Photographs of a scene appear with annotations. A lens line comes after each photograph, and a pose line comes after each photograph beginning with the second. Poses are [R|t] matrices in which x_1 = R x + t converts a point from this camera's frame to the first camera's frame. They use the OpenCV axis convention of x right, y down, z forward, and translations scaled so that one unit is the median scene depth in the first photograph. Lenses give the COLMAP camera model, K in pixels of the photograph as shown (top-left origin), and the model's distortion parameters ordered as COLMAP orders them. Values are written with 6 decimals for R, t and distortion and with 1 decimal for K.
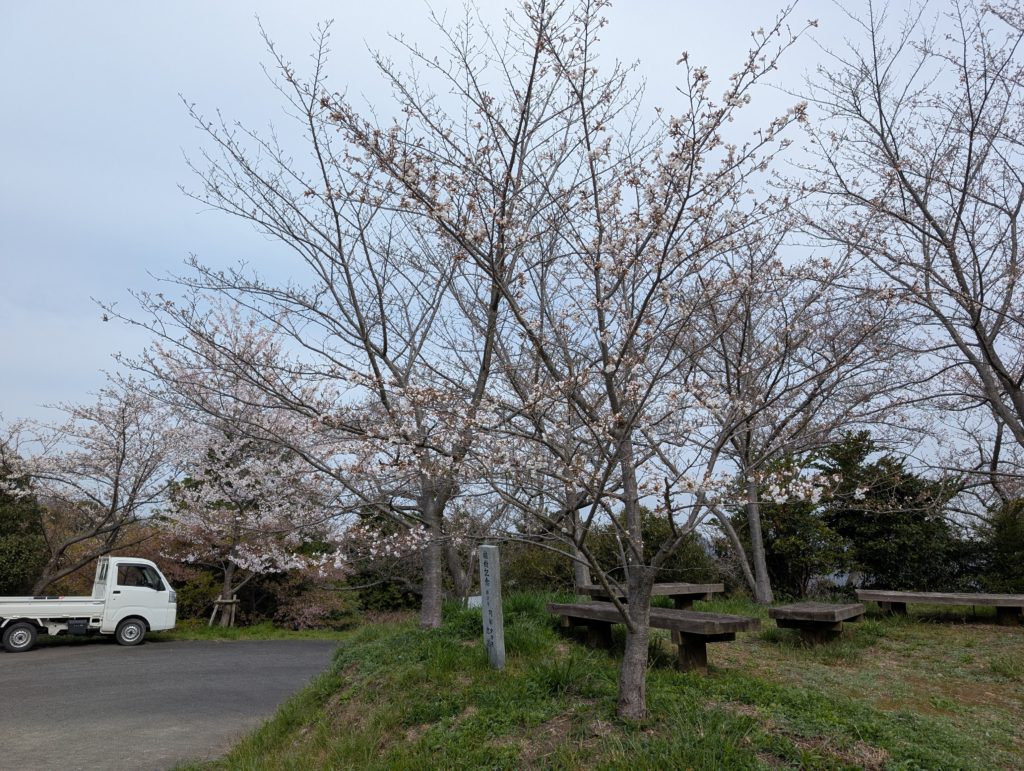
lens RADIAL K [[735.8, 0, 513.4], [0, 735.8, 382.1], [0, 0, 1]] dist [0.028018, -0.008116]
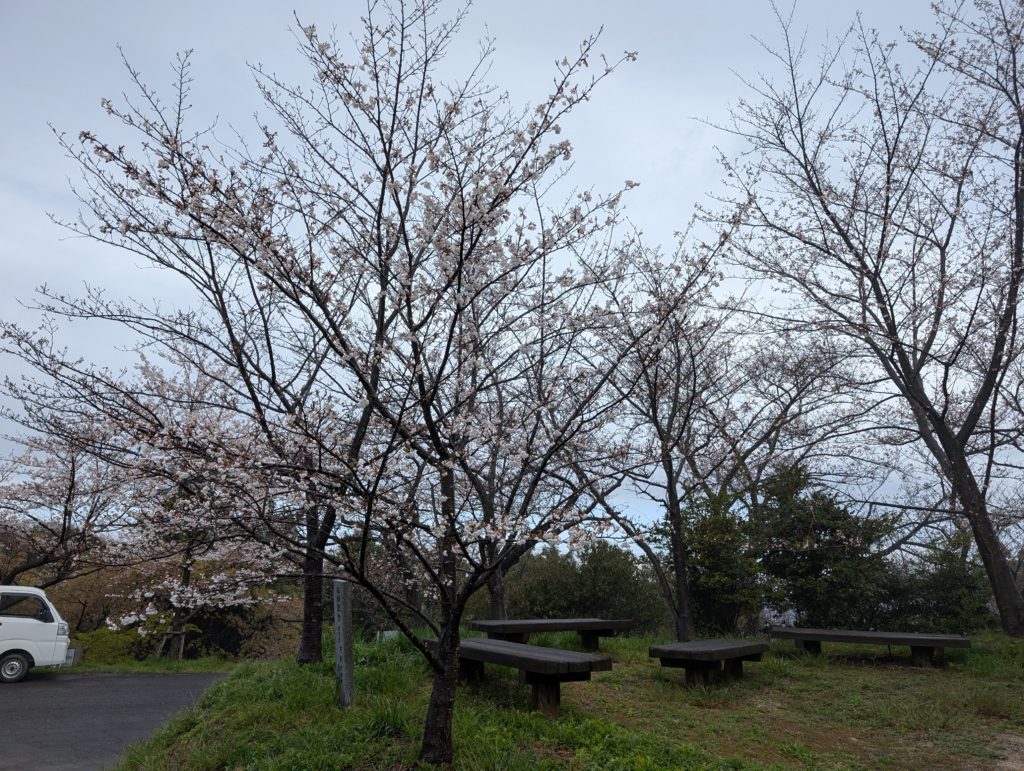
lens RADIAL K [[735.8, 0, 512.7], [0, 735.8, 390.7], [0, 0, 1]] dist [0.028018, -0.008116]
pose [[0.999893, 0.007521, -0.012530, 0.133386], [-0.007906, 0.999490, -0.030952, 0.000016], [0.012291, 0.031048, 0.999442, 0.009902]]
